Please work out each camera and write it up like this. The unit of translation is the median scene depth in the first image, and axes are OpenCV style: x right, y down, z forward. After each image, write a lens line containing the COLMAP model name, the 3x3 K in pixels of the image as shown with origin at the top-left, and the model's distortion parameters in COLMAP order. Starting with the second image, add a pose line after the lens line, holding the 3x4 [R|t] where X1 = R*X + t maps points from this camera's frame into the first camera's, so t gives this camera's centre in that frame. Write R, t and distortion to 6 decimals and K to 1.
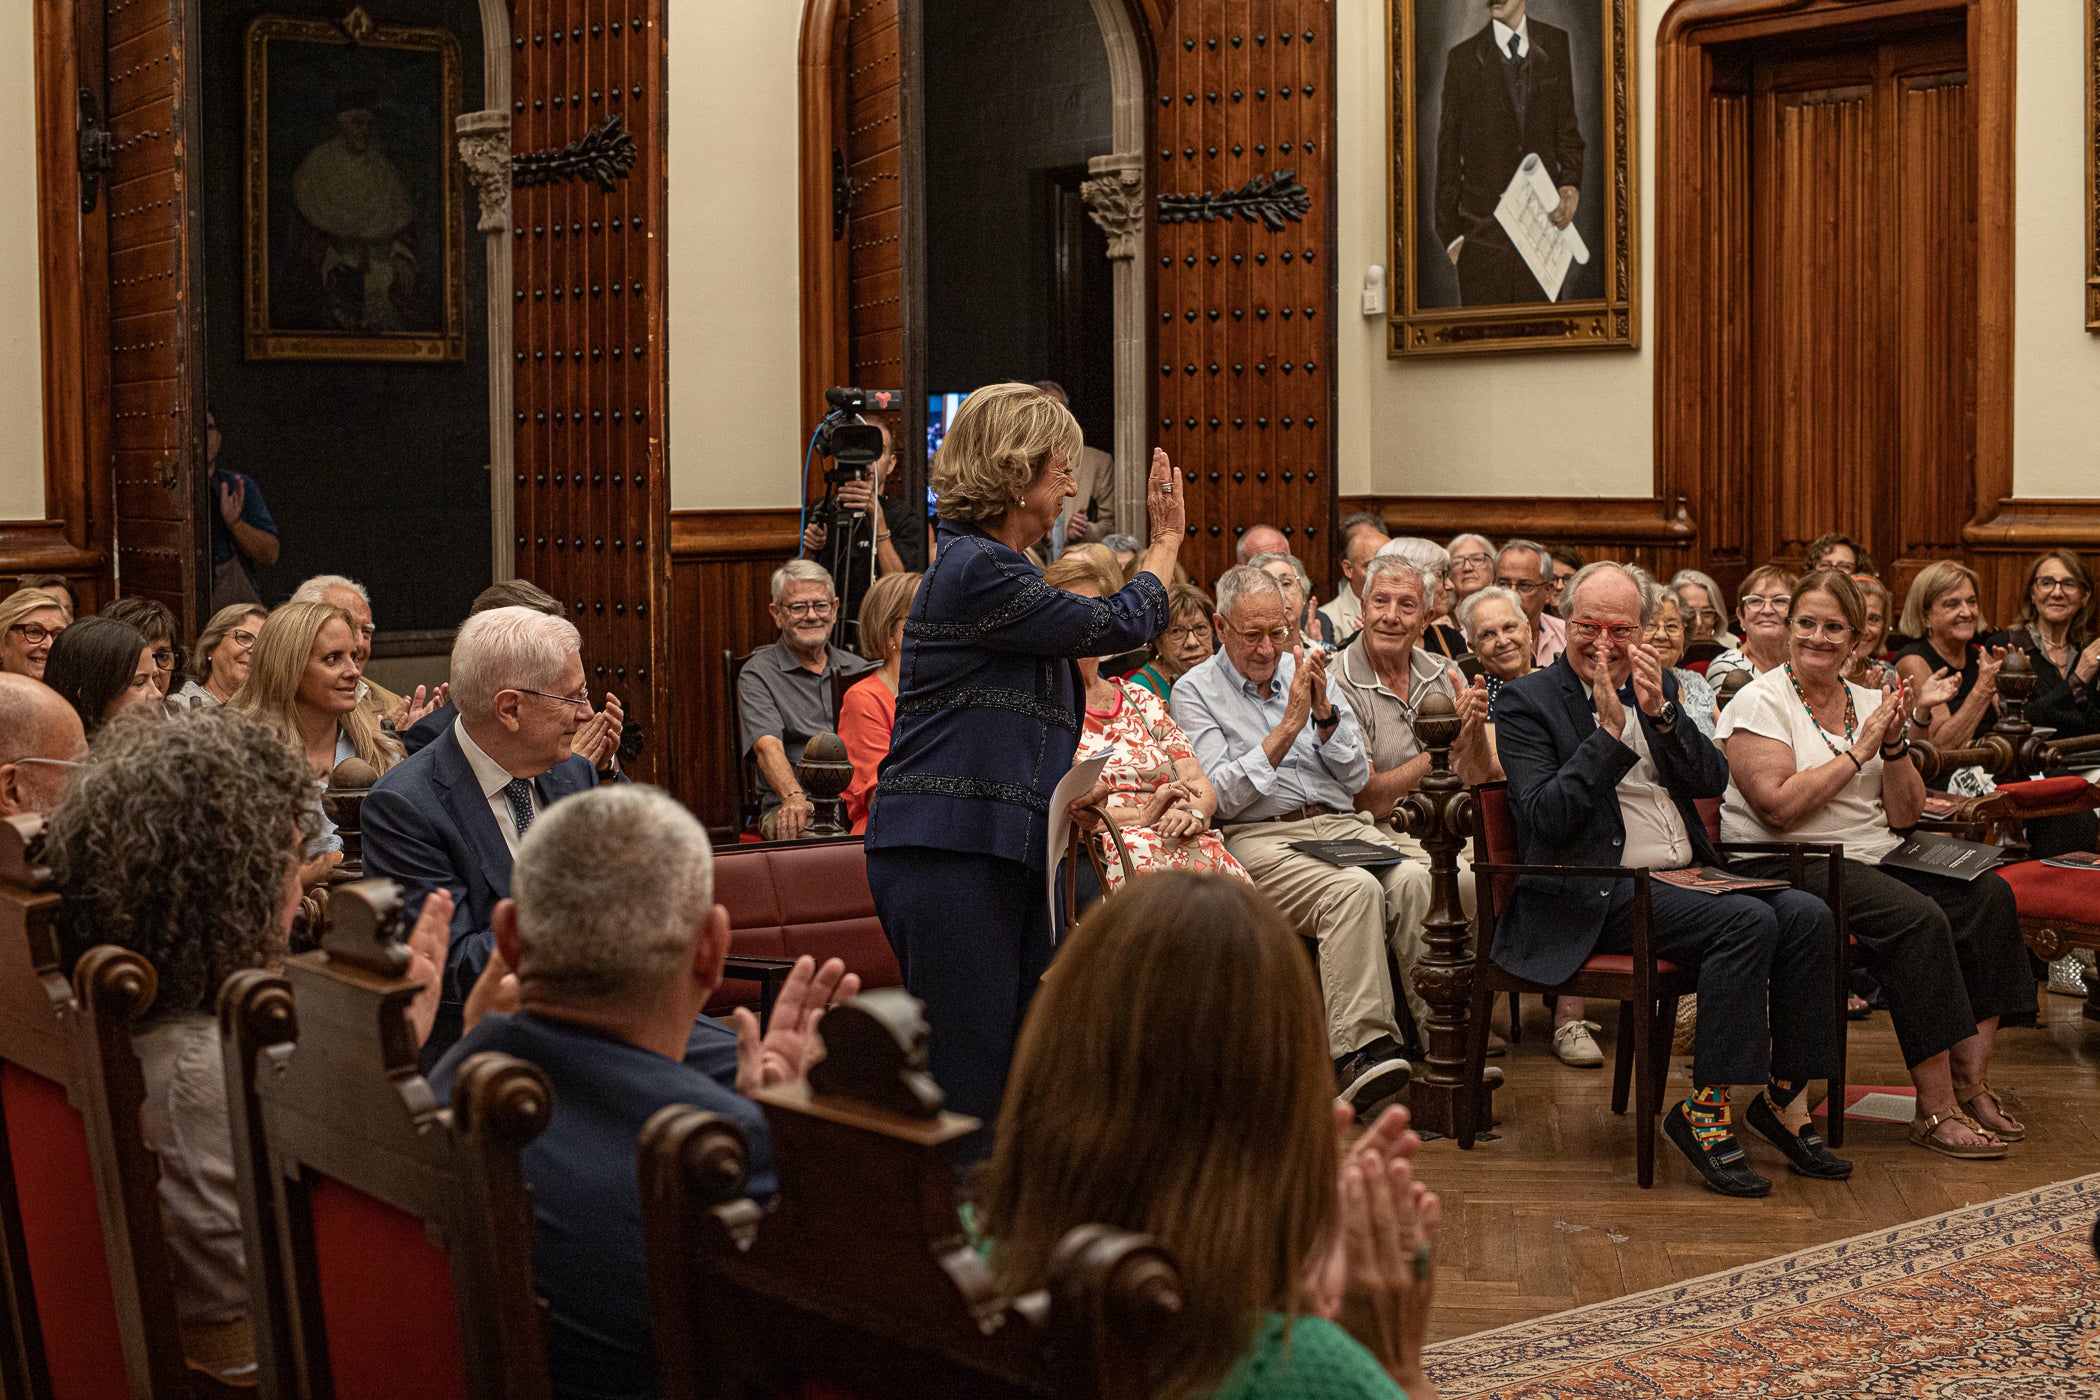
lens RADIAL K [[3080.4, 0, 1050.0], [0, 3080.4, 700.0], [0, 0, 1]] dist [-0.107045, 0.090352]
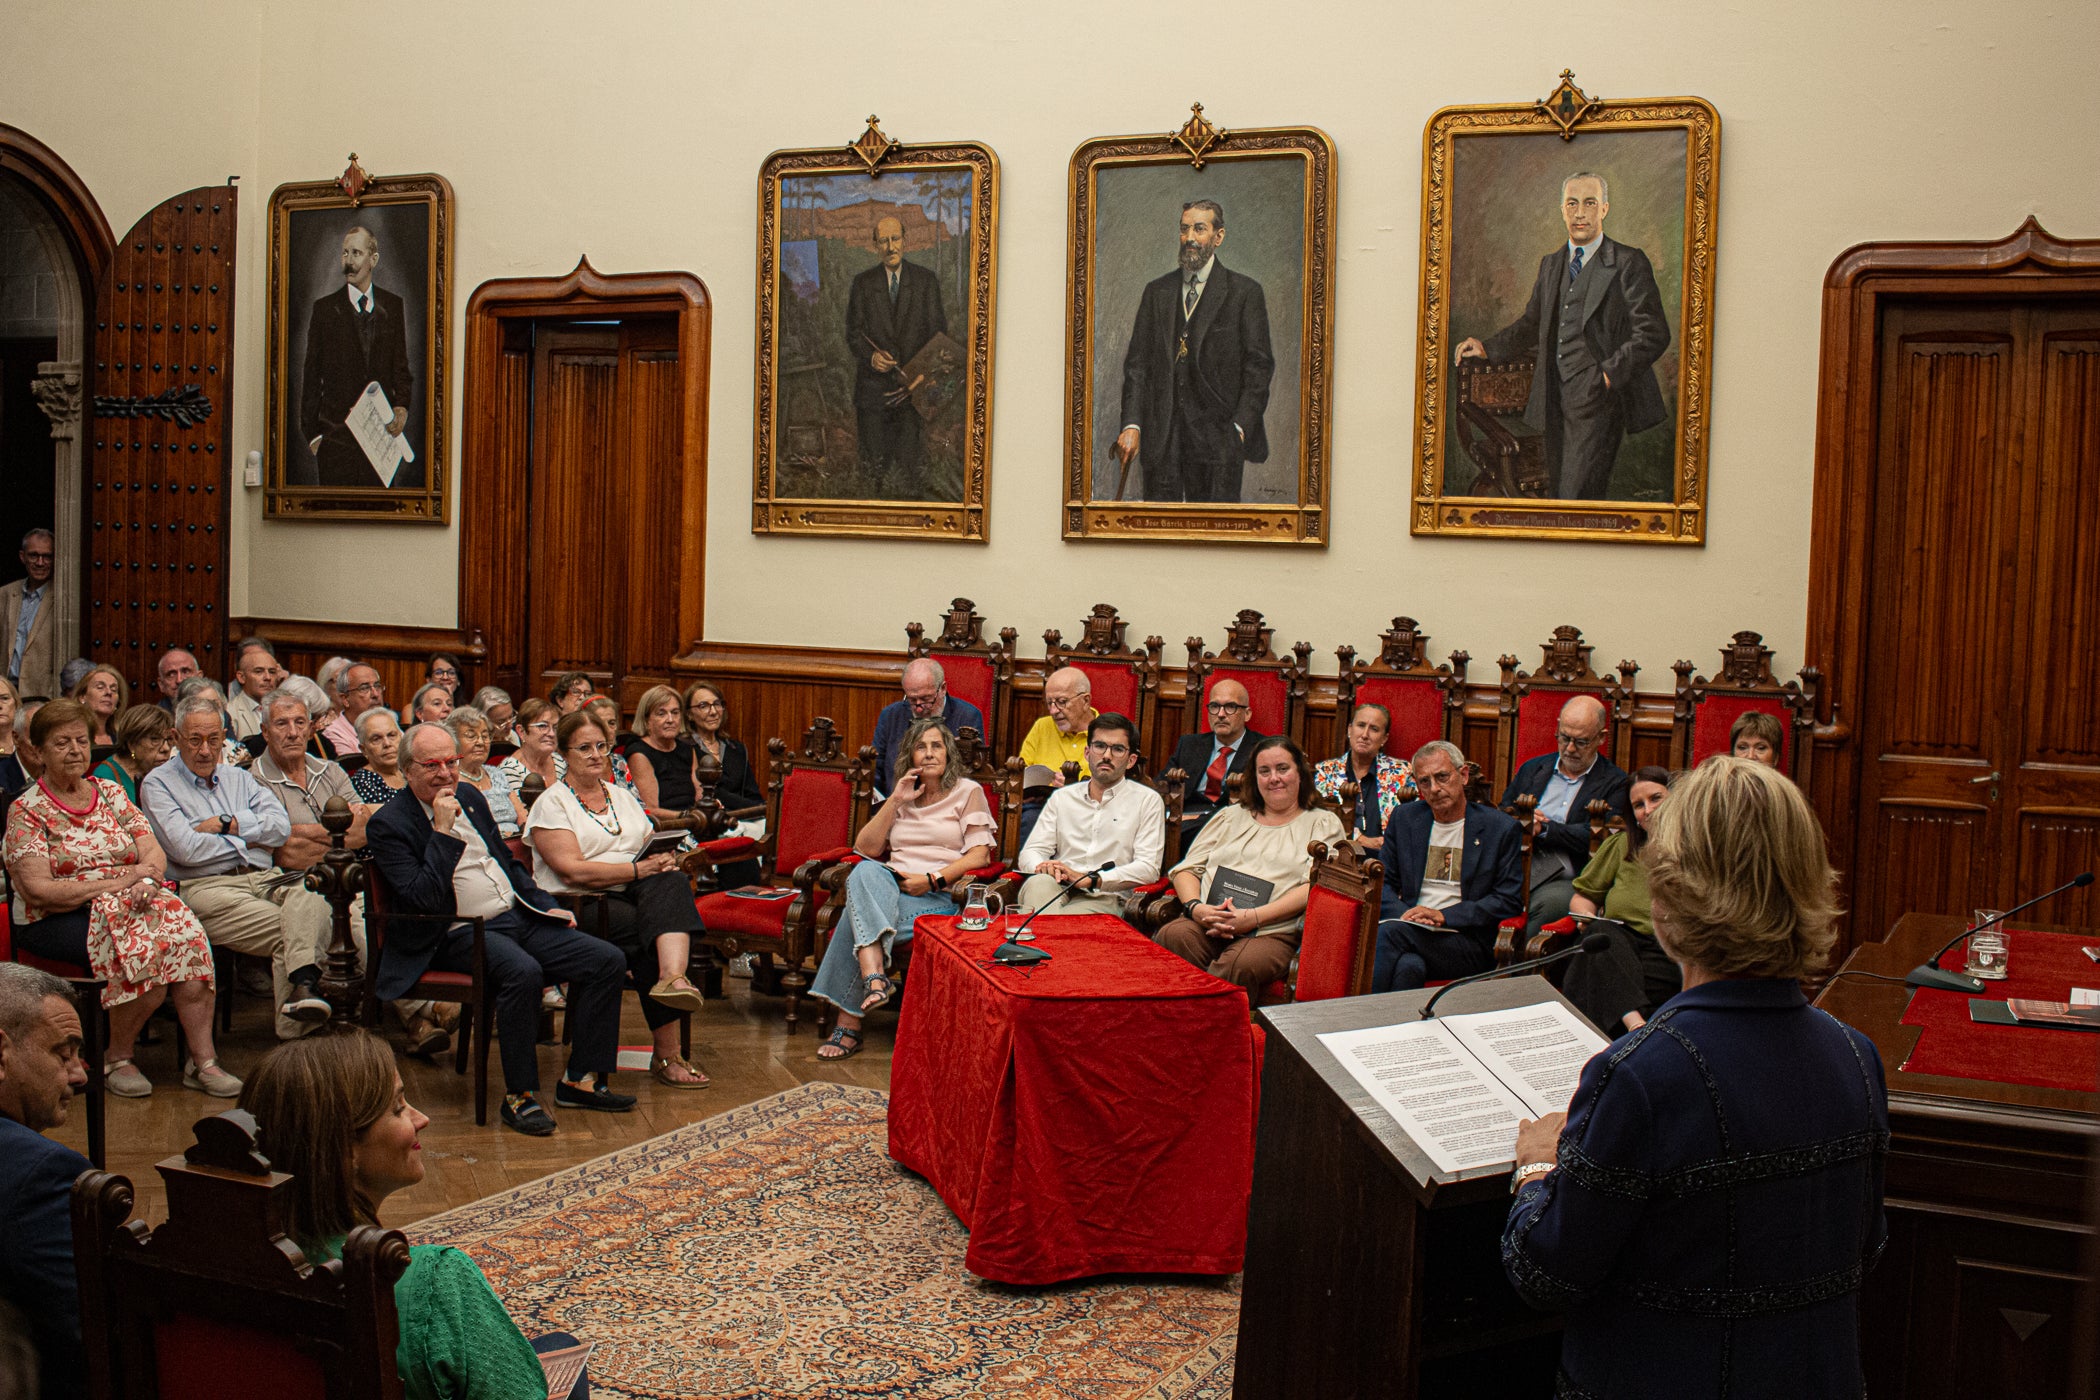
lens RADIAL K [[2330.1, 0, 1061.9], [0, 2330.1, 689.8], [0, 0, 1]] dist [-0.128299, 0.135771]
pose [[0.890949, 0.009665, 0.454001, -0.042085], [-0.005105, 0.999923, -0.011267, -0.026922], [-0.454075, 0.007721, 0.890930, -0.091594]]
